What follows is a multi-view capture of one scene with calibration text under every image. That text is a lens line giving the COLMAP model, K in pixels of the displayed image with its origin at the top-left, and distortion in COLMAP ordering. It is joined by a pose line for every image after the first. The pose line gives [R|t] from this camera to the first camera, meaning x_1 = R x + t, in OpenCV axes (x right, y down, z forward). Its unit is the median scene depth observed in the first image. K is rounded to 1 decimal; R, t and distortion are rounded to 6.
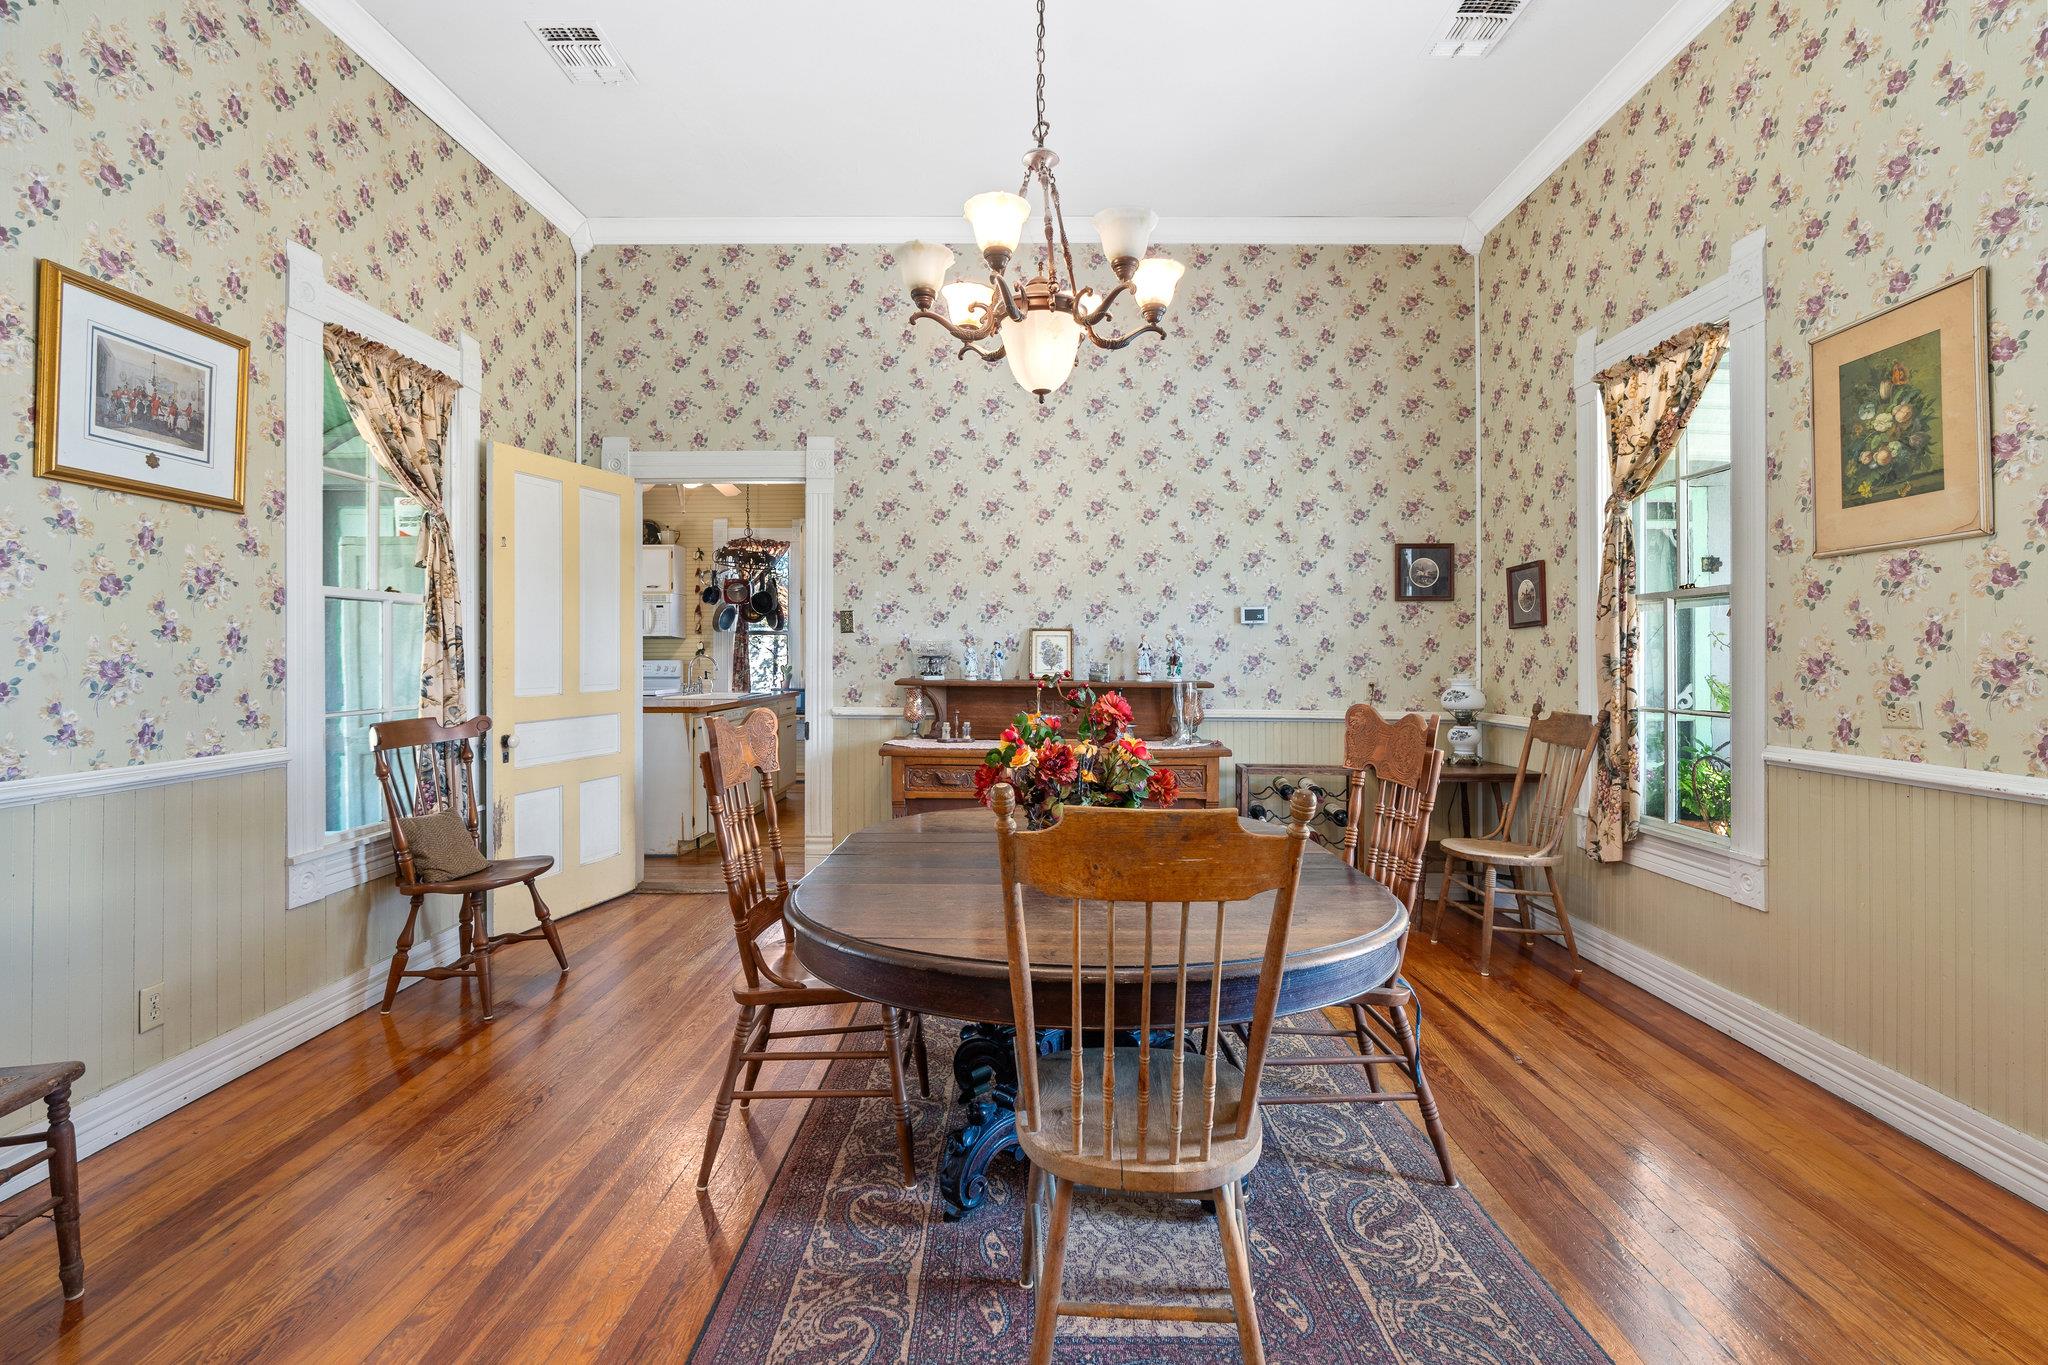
lens RADIAL K [[927.1, 0, 1051.8], [0, 927.1, 649.7], [0, 0, 1]] dist [-0.006313, 0.002241]
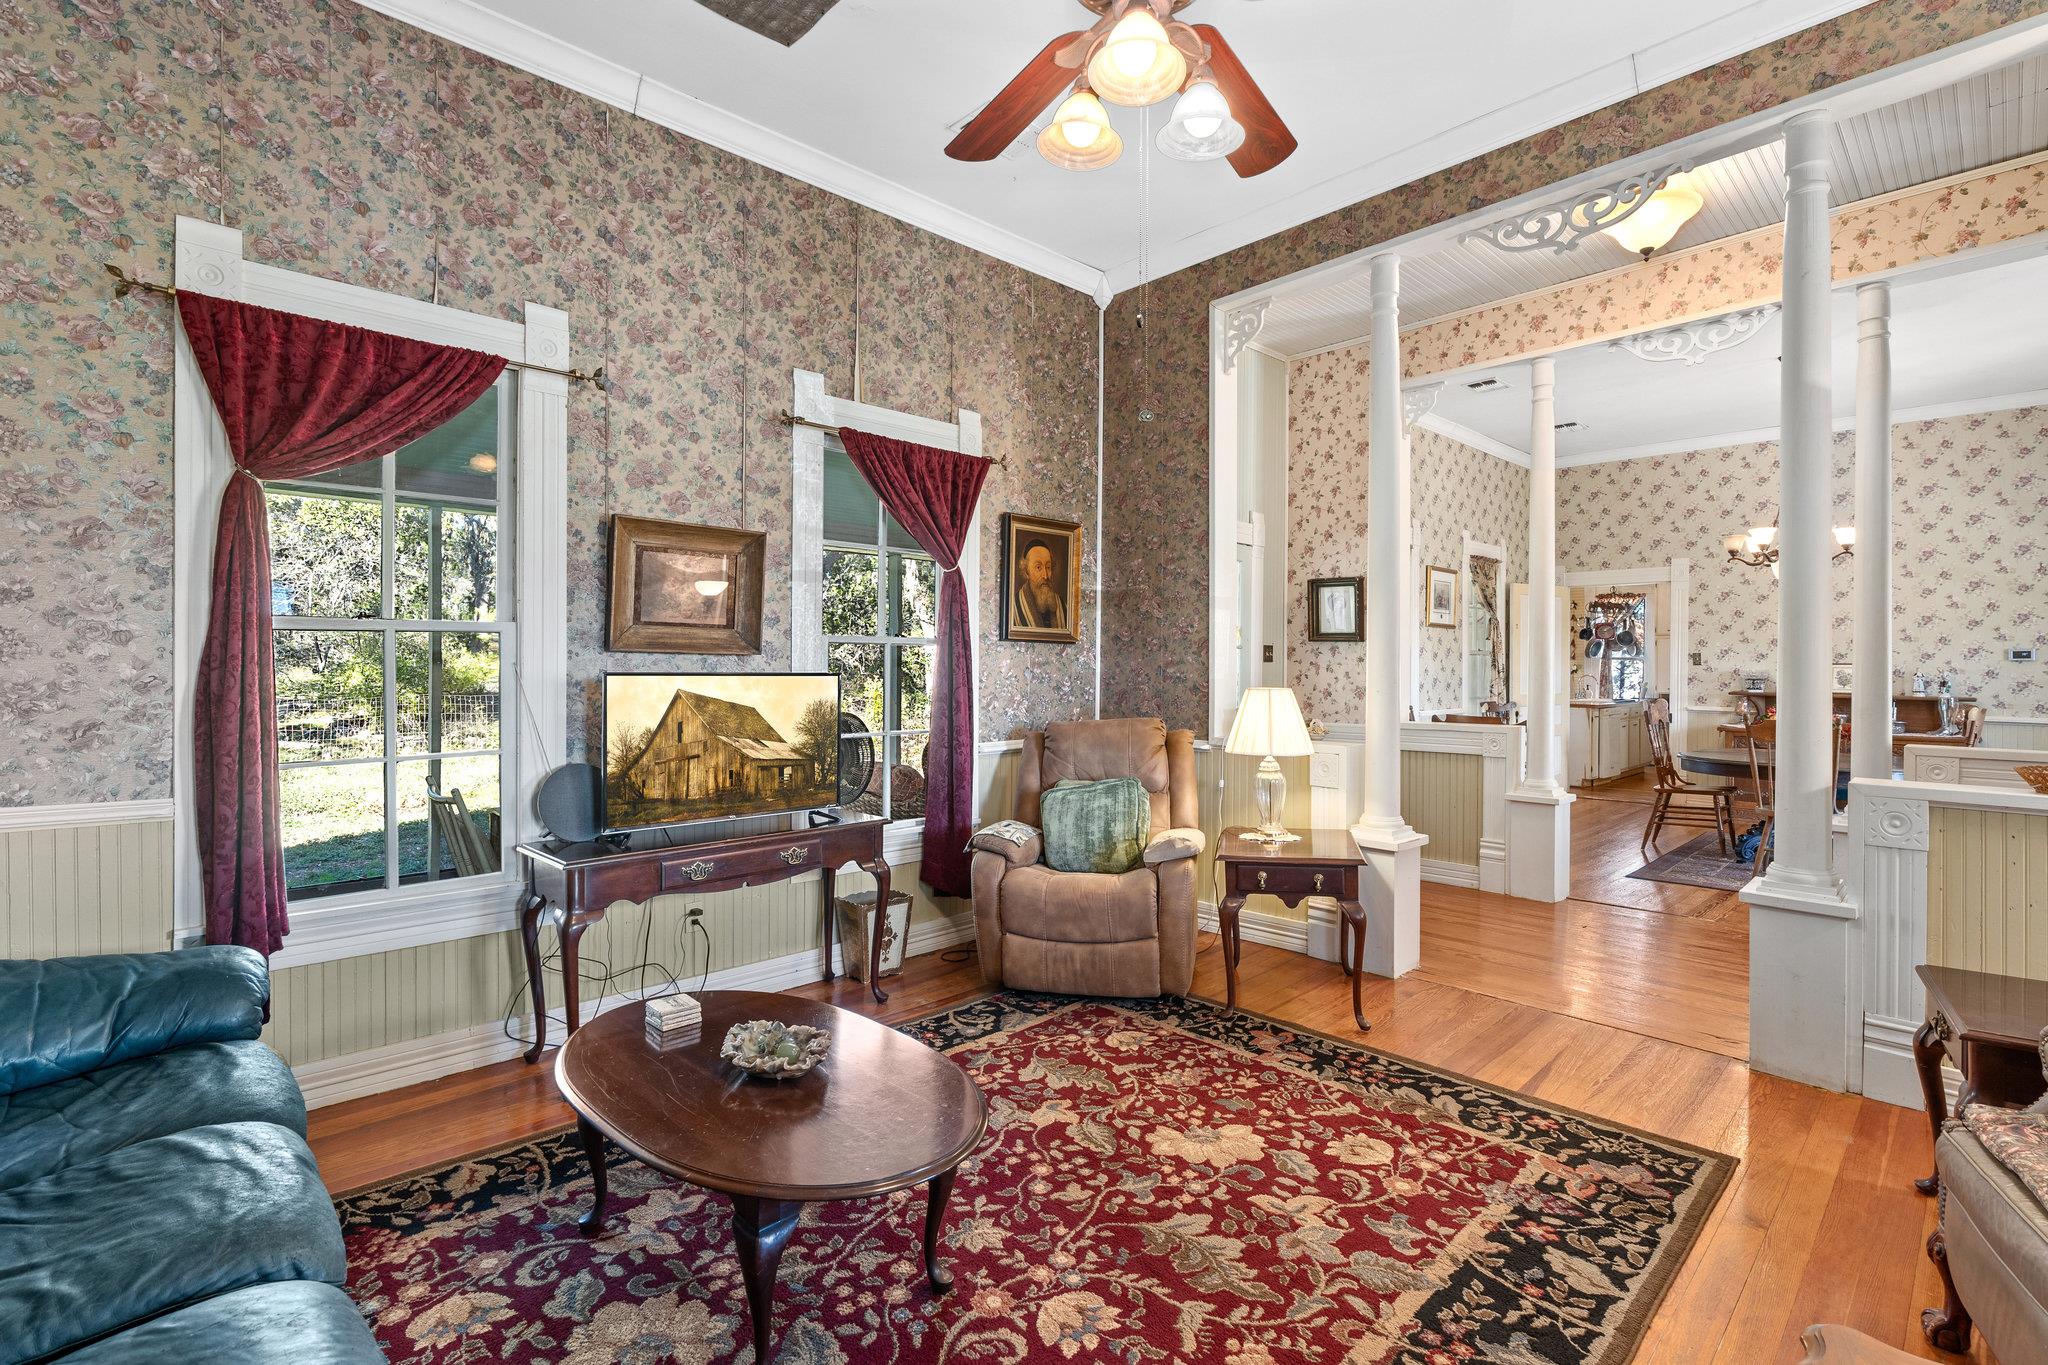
lens RADIAL K [[927.1, 0, 1016.9], [0, 927.1, 666.5], [0, 0, 1]] dist [-0.006313, 0.002241]
pose [[0.663913, 0.005928, -0.747787, 0.257278], [-0.002226, 0.999980, 0.005950, -0.023737], [0.747807, -0.002285, 0.663912, -1.239976]]
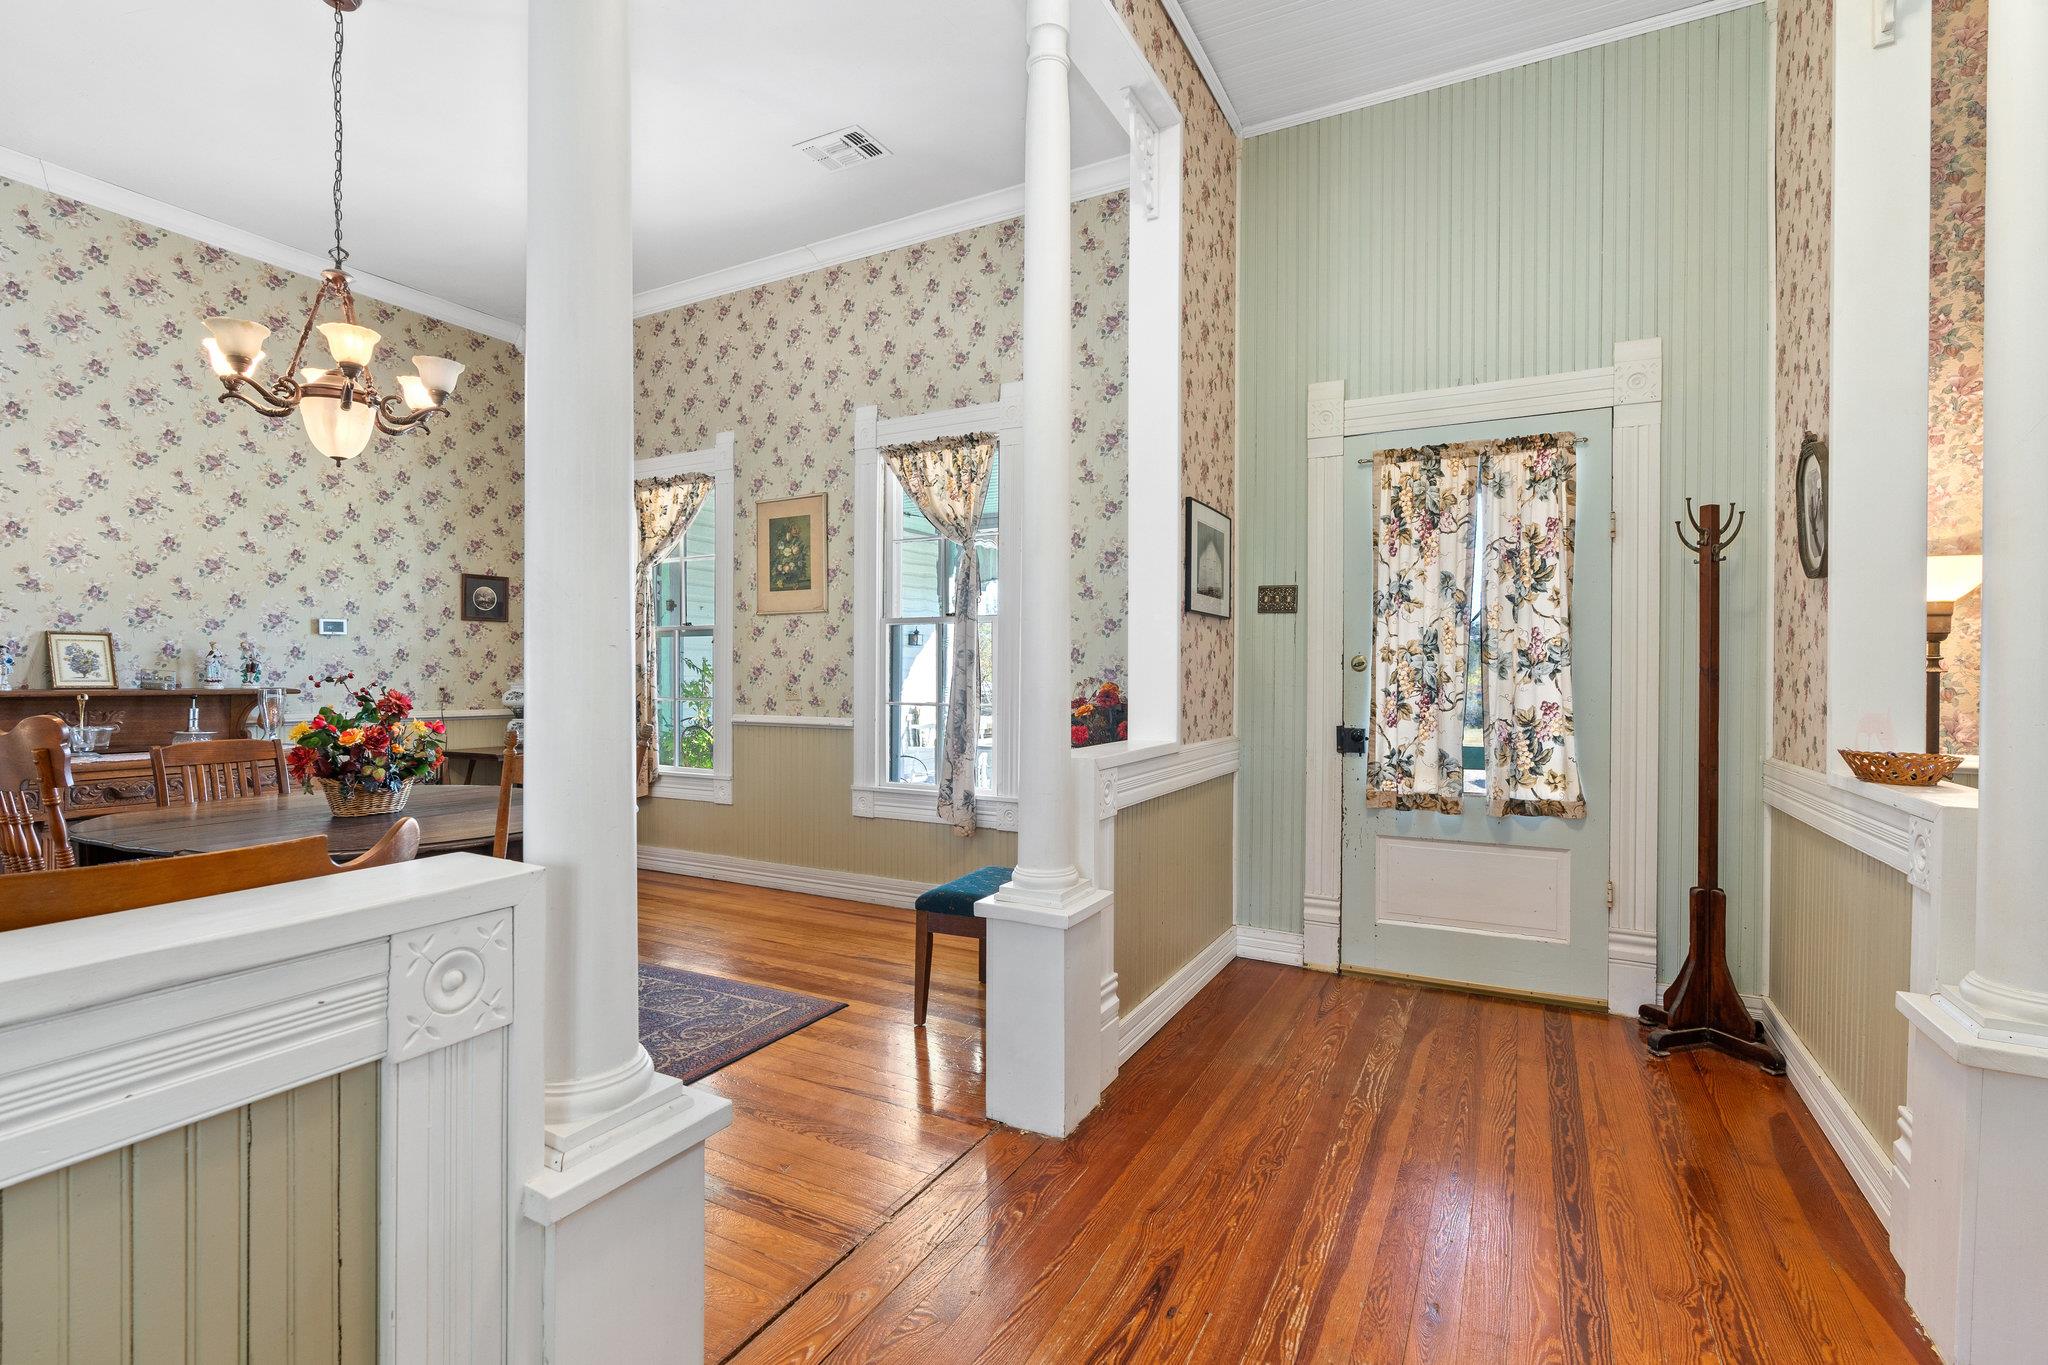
lens RADIAL K [[927.1, 0, 1014.8], [0, 927.1, 674.3], [0, 0, 1]] dist [-0.006313, 0.002241]
pose [[0.480573, -0.002182, 0.876952, -0.354776], [-0.009941, 0.999919, 0.007936, 0.002278], [-0.876899, -0.012531, 0.480512, -0.233215]]
